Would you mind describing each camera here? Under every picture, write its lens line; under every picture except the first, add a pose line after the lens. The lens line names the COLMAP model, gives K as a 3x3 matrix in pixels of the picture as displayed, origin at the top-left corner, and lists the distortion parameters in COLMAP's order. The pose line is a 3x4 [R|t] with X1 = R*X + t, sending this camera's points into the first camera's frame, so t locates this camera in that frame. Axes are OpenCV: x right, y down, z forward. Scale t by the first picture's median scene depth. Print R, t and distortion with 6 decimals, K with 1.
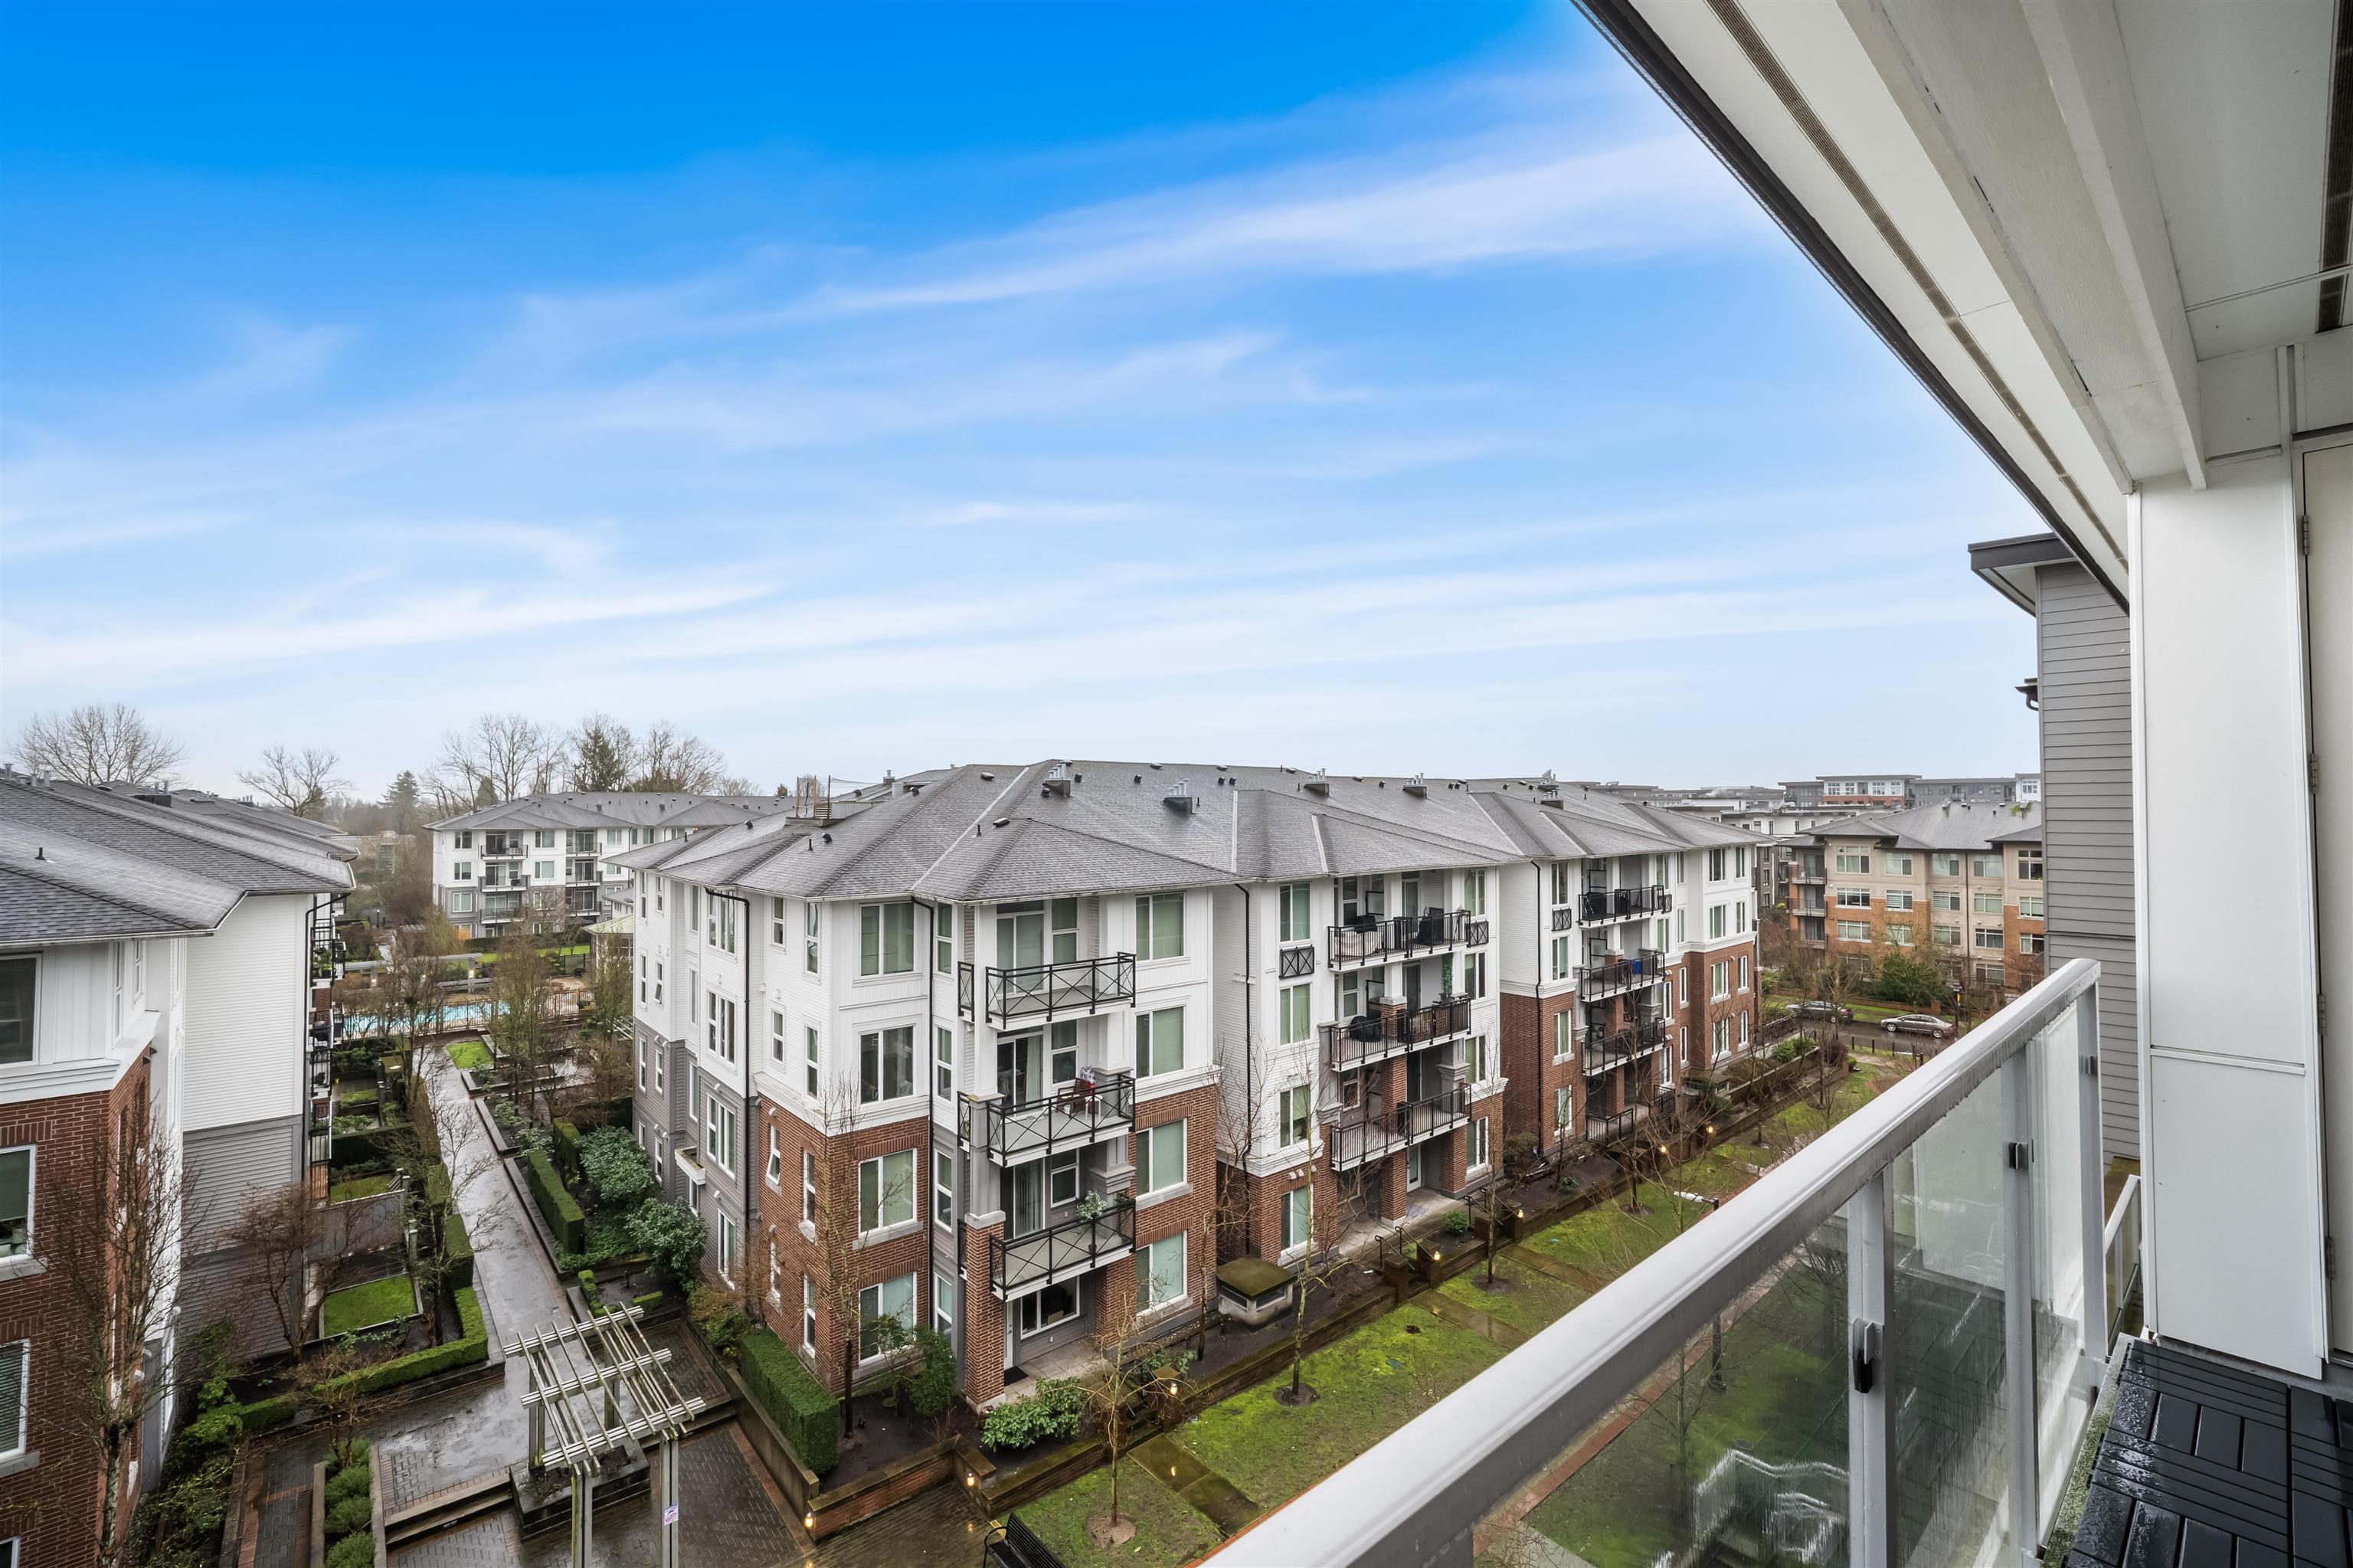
lens RADIAL K [[981.9, 0, 1169.3], [0, 981.9, 793.3], [0, 0, 1]] dist [-0.022494, 0.006187]
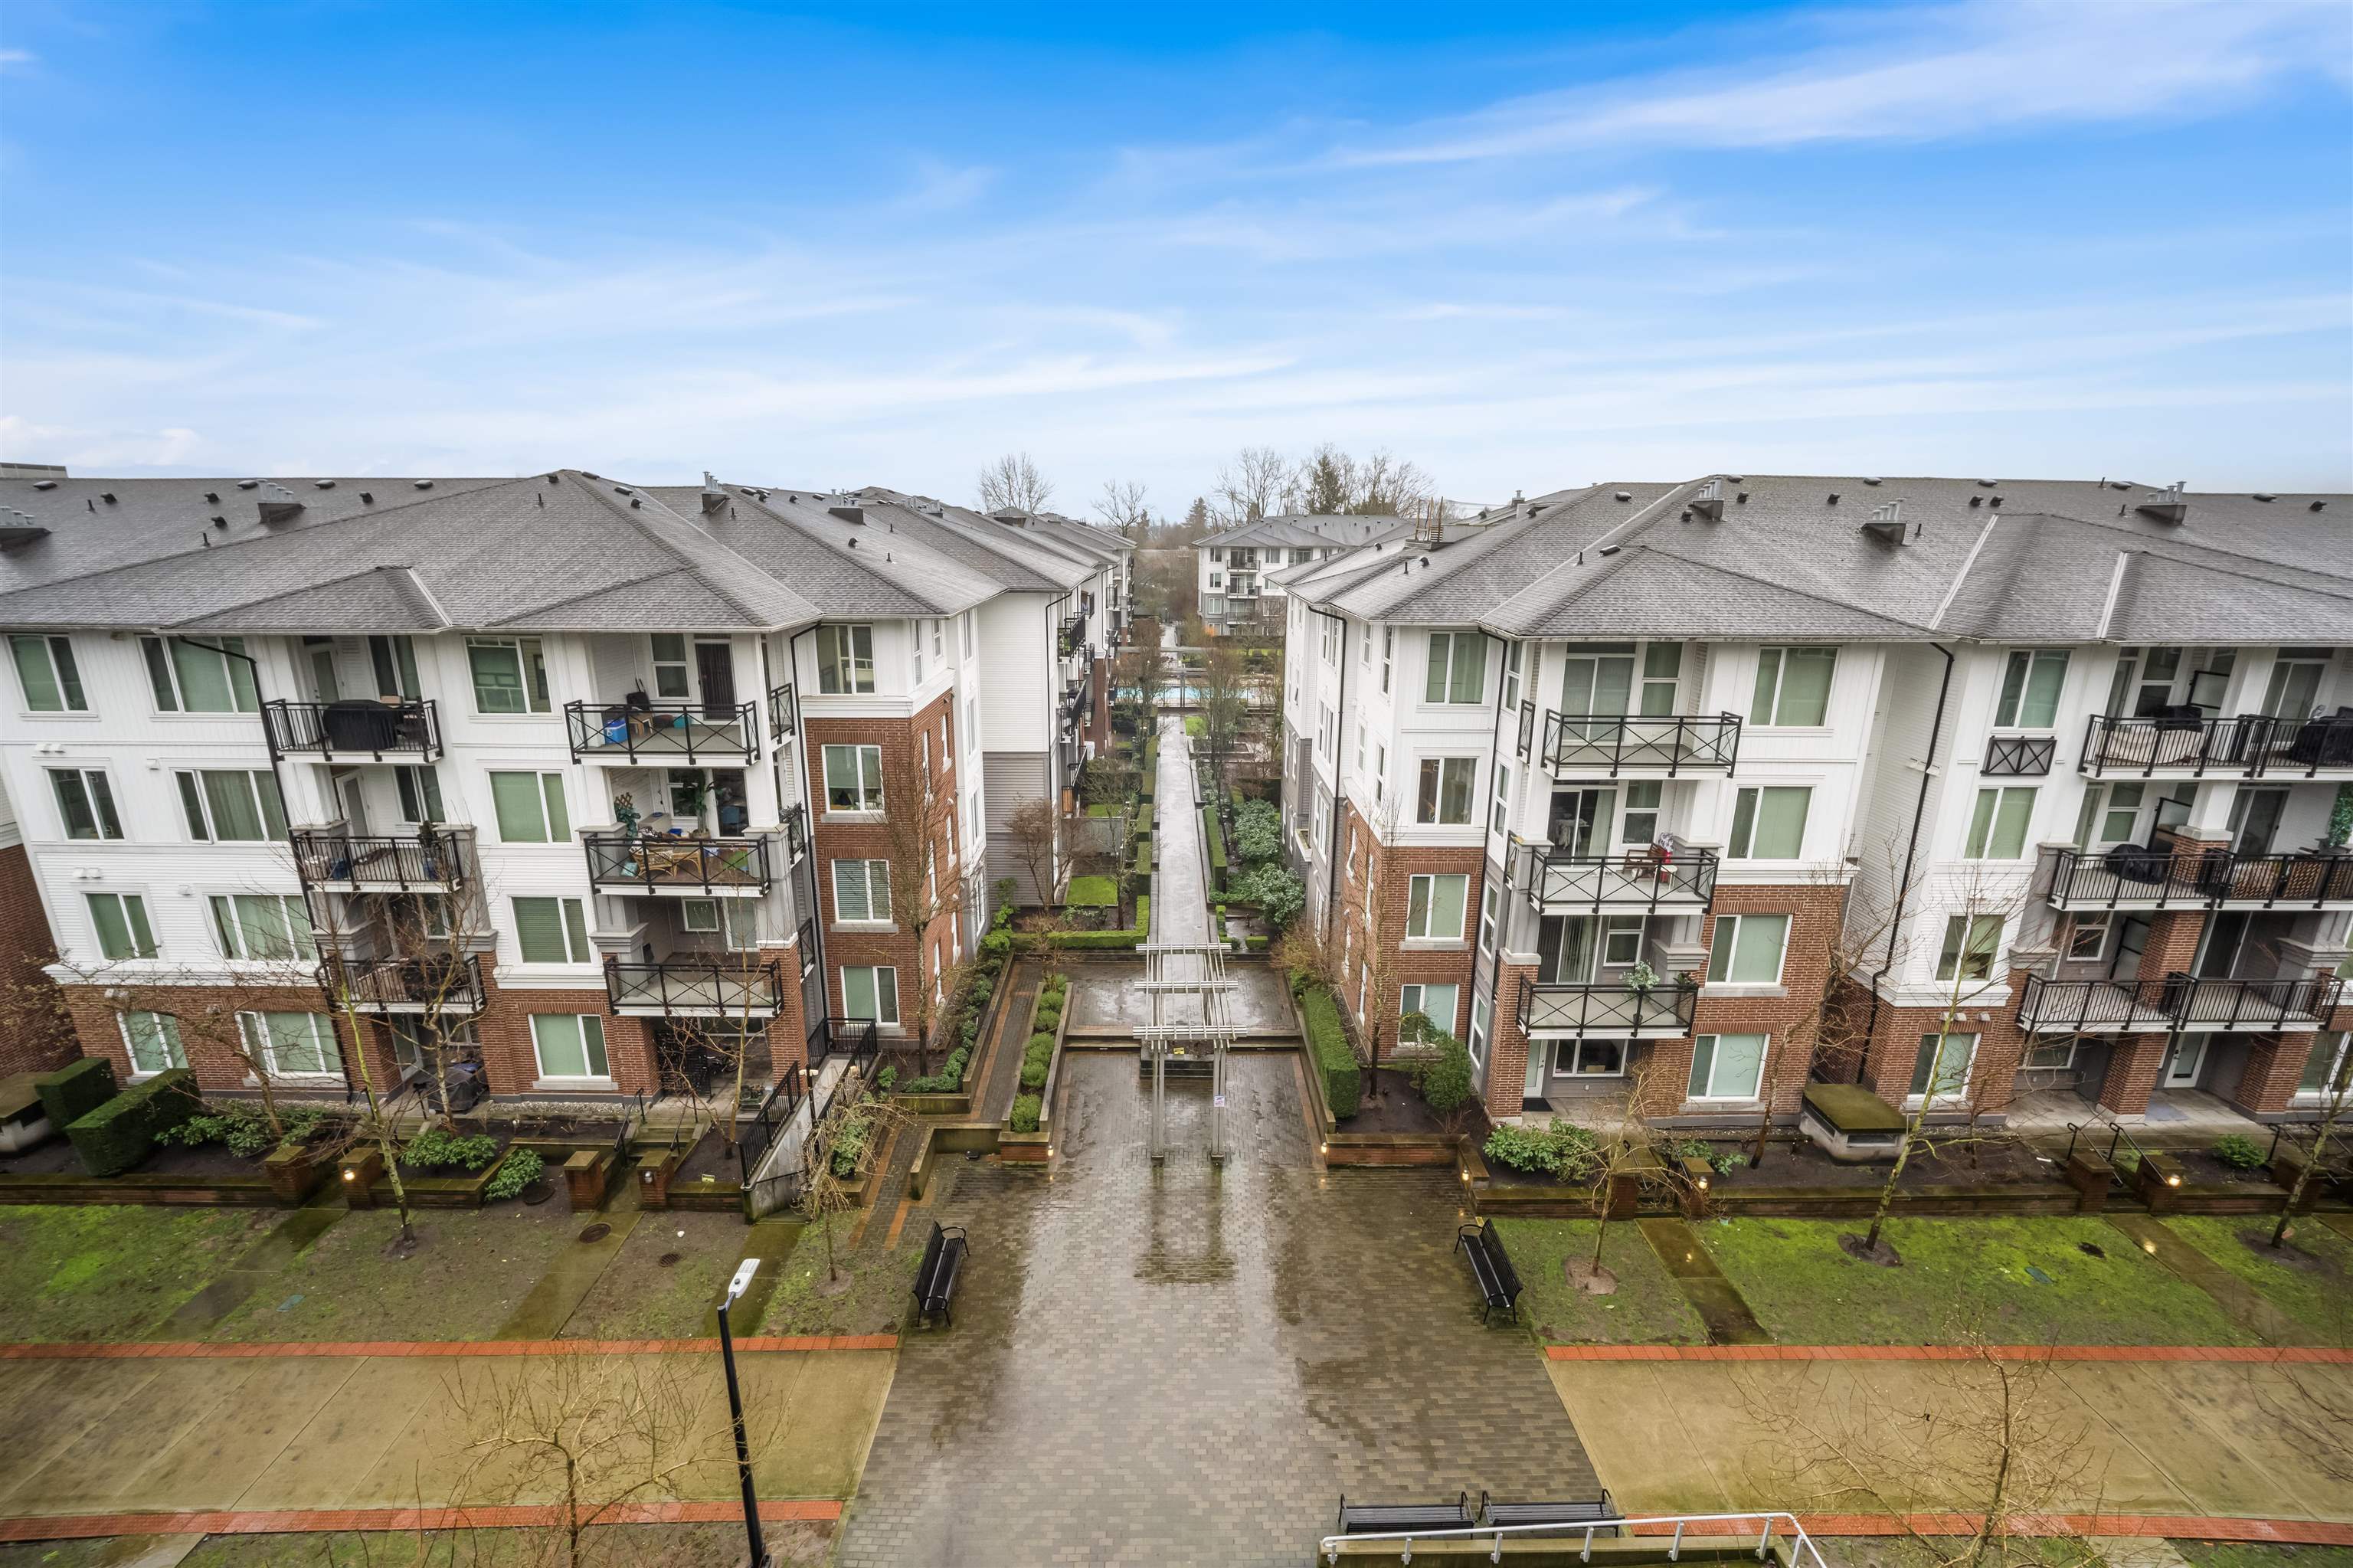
lens RADIAL K [[948.1, 0, 1173.6], [0, 948.1, 779.1], [0, 0, 1]] dist [-0.021309, 0.005839]
pose [[0.768676, 0.172227, -0.616015, 0.089363], [-0.001024, 0.963398, 0.268071, 0.001123], [0.639637, -0.205429, 0.740718, 0.082488]]
